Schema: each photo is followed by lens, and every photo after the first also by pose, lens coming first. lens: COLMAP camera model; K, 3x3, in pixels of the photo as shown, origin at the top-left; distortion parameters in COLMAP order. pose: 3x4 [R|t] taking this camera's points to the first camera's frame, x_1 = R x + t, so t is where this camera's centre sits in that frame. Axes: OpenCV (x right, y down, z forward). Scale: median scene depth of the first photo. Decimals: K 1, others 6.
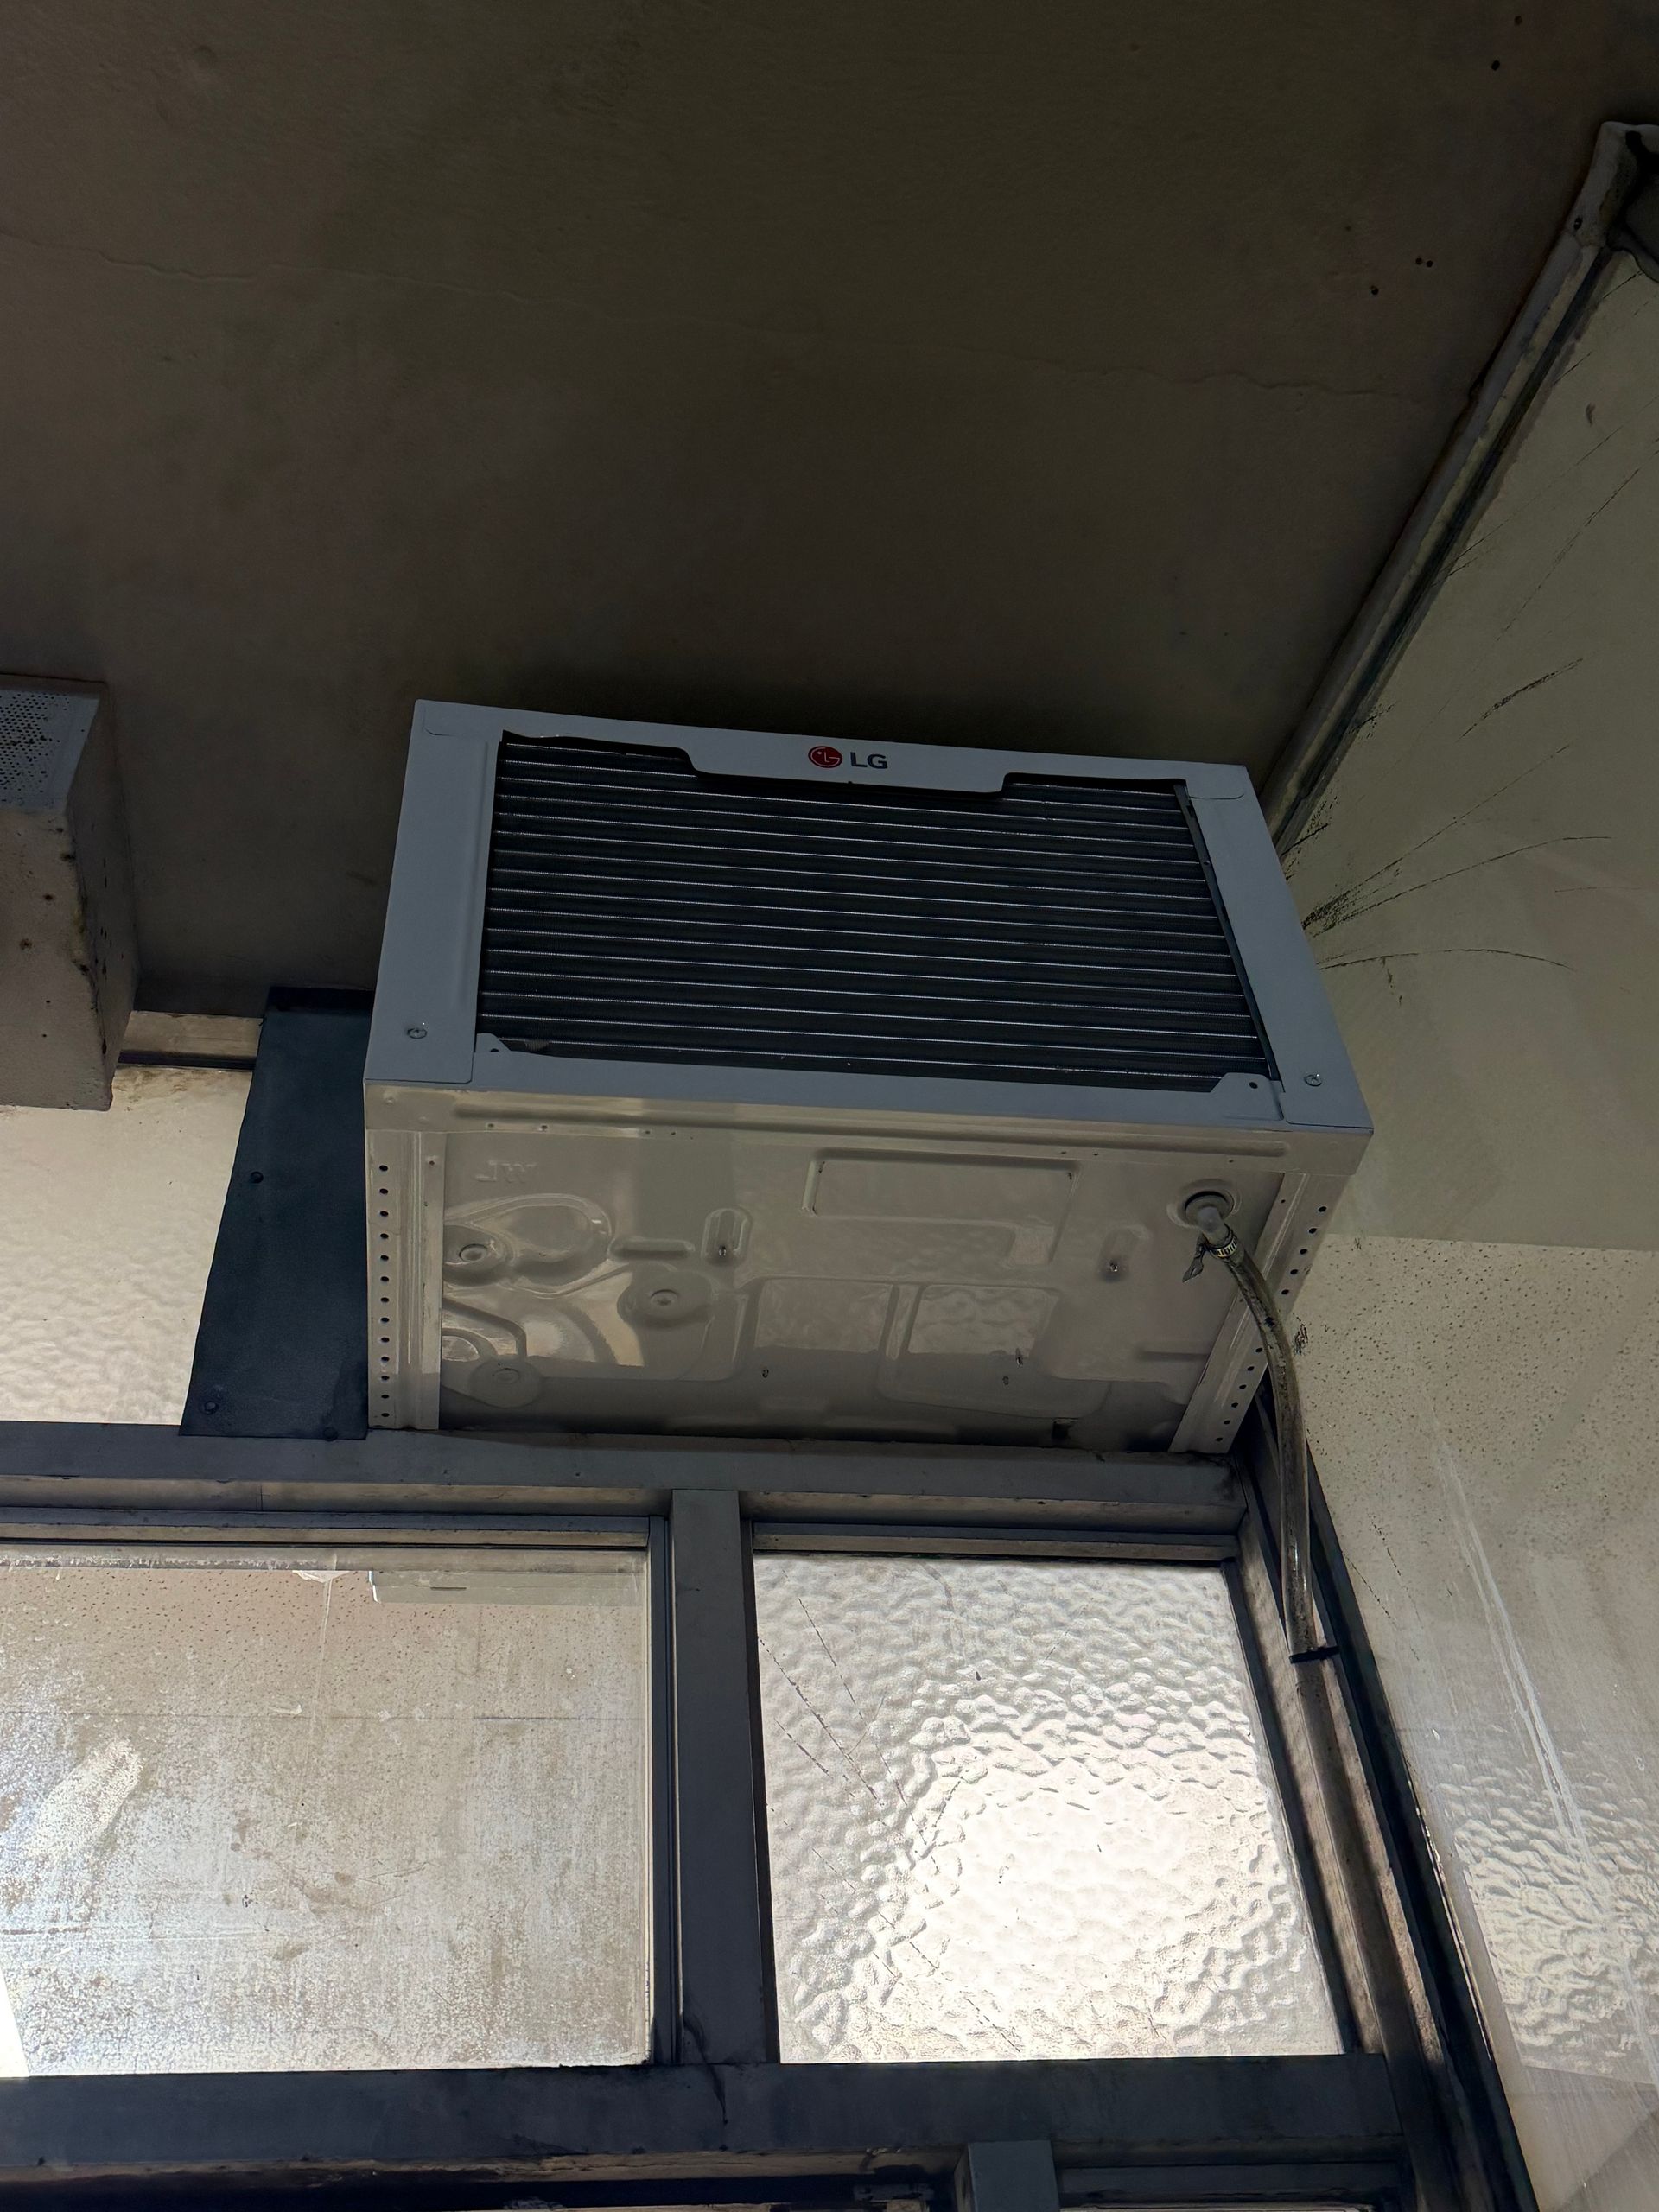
lens RADIAL K [[2078.2, 0, 829.5], [0, 2078.2, 1106.0], [0, 0, 1]] dist [0.140216, -0.325695]
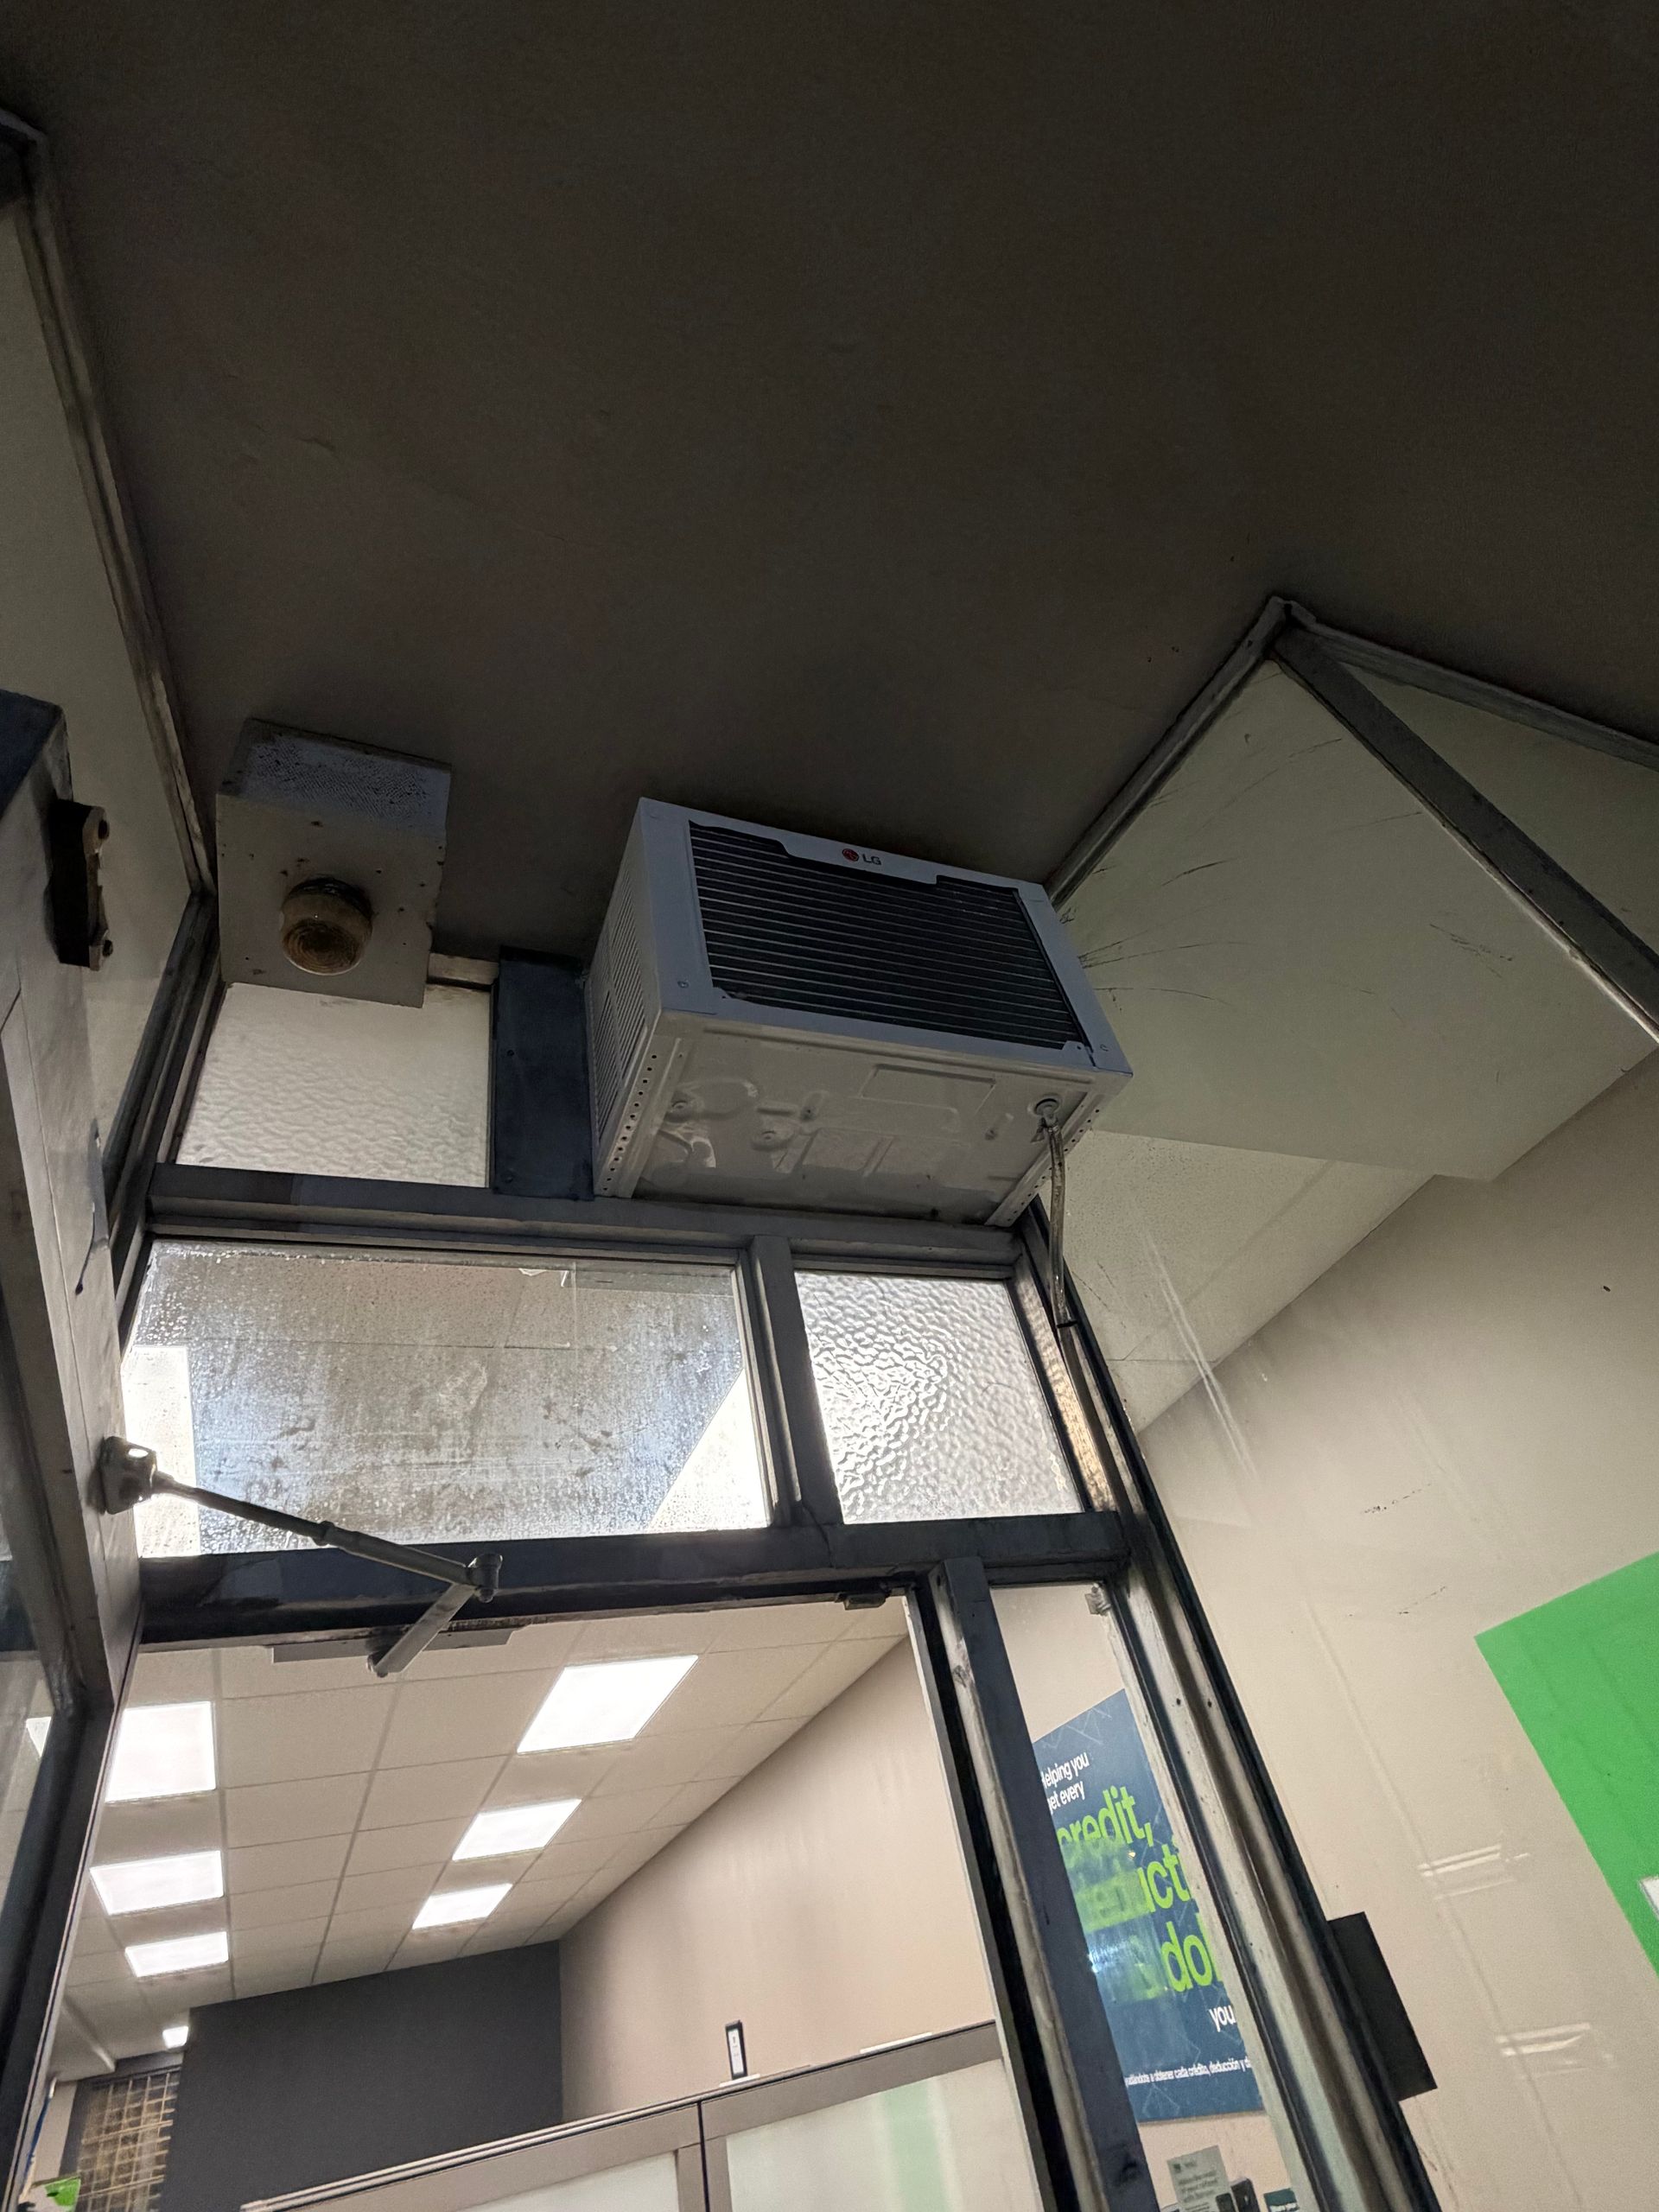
lens RADIAL K [[1071.5, 0, 829.5], [0, 1071.5, 1106.0], [0, 0, 1]] dist [-0.026800, -0.000086]
pose [[0.969409, 0.065972, 0.236417, -0.243206], [-0.080994, 0.995229, 0.054395, 0.008185], [-0.231701, -0.071879, 0.970128, 0.048889]]
